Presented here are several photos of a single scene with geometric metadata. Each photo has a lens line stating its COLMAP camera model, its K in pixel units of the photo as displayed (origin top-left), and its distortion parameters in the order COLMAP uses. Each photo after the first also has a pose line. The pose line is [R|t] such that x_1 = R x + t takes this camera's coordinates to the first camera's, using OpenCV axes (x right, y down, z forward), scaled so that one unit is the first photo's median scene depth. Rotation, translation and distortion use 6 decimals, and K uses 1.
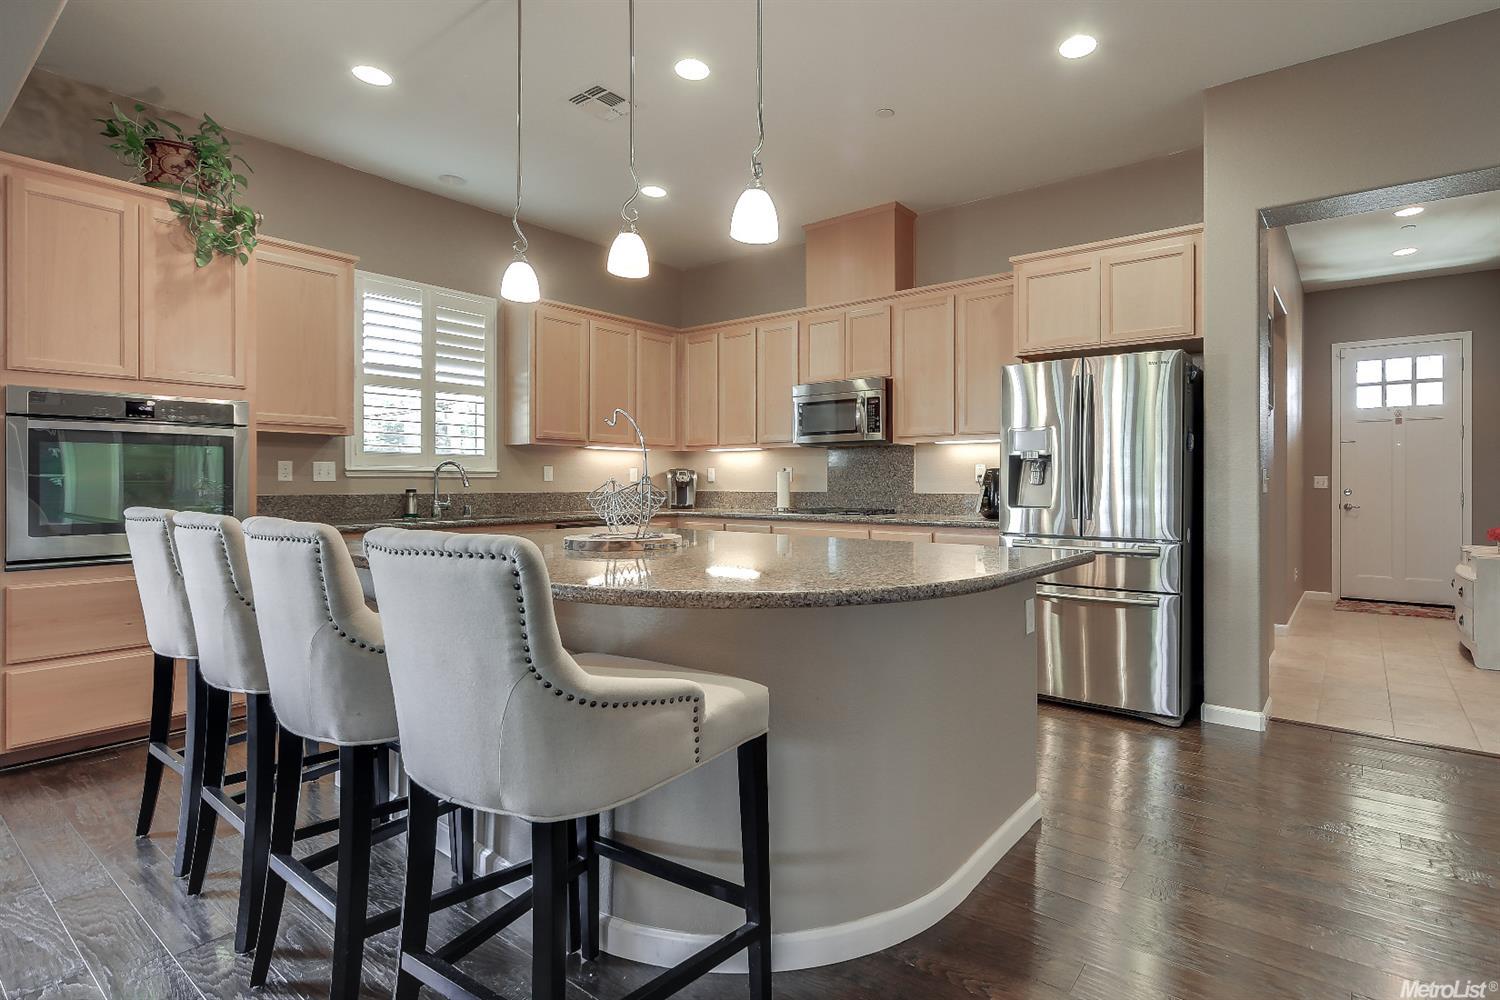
lens RADIAL K [[746.1, 0, 823.7], [0, 746.1, 485.4], [0, 0, 1]] dist [-0.006767, 0.001498]
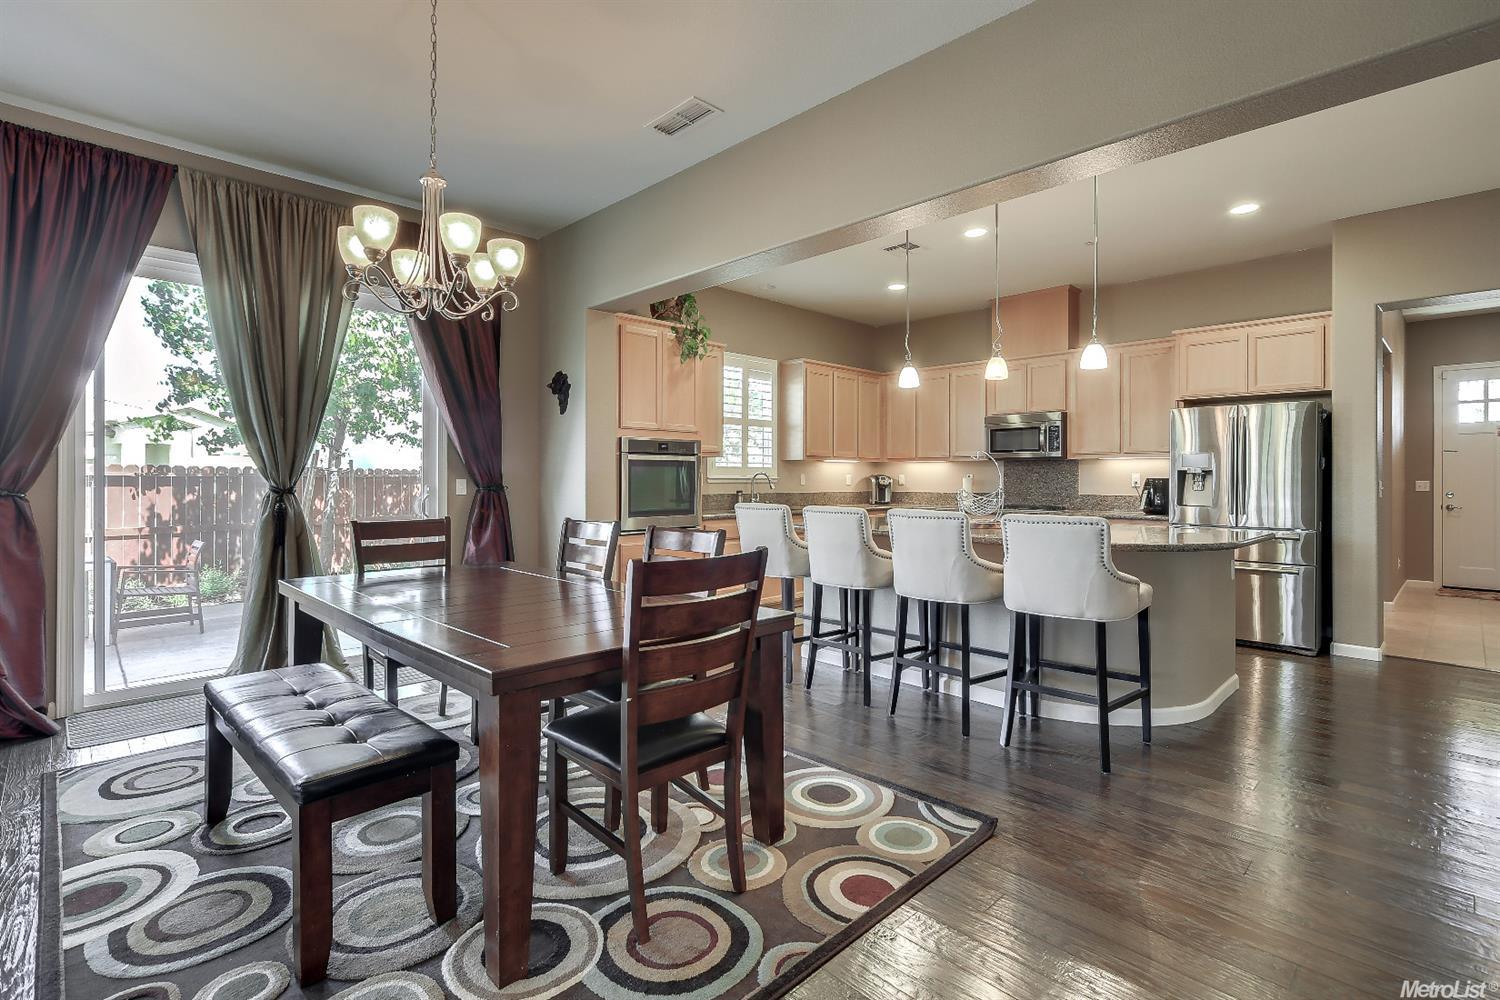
lens RADIAL K [[721.8, 0, 732.4], [0, 721.8, 476.7], [0, 0, 1]] dist [0.001523, 0.001368]
pose [[0.985694, 0.001897, -0.168531, -0.310681], [-0.002798, 0.999983, -0.005109, -0.015364], [0.168519, 0.005508, 0.985683, -0.450808]]
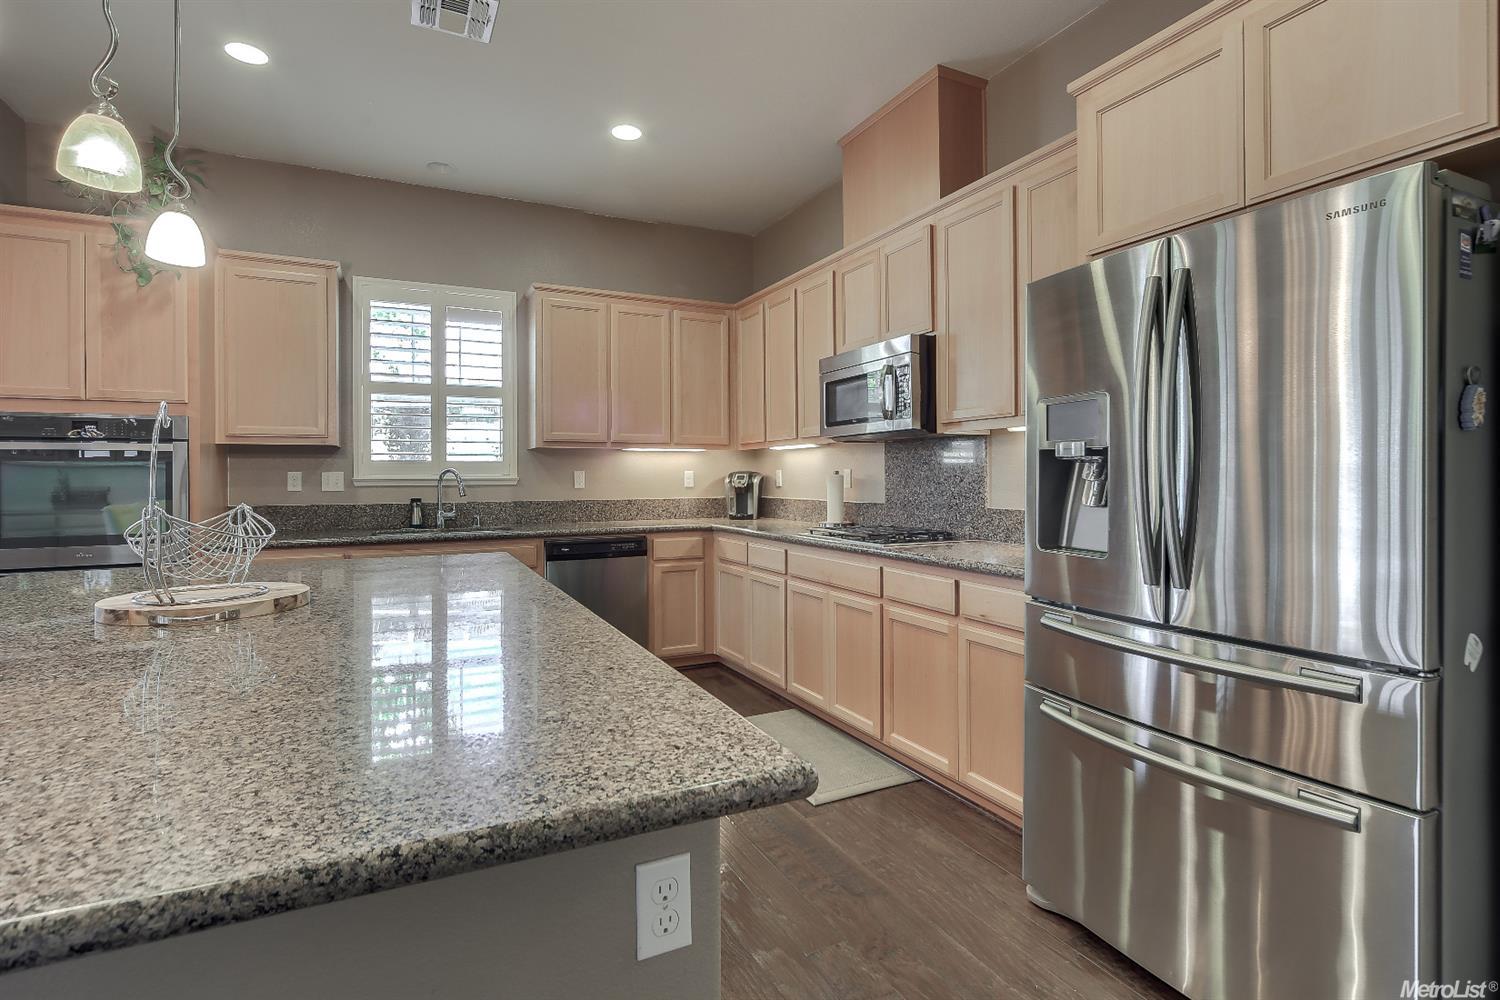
lens RADIAL K [[721.8, 0, 741.6], [0, 721.8, 476.0], [0, 0, 1]] dist [0.001523, 0.001368]
pose [[0.877145, -0.005979, -0.480189, 0.260638], [0.004712, 0.999982, -0.003844, -0.018308], [0.480203, 0.001109, 0.877157, 0.378650]]
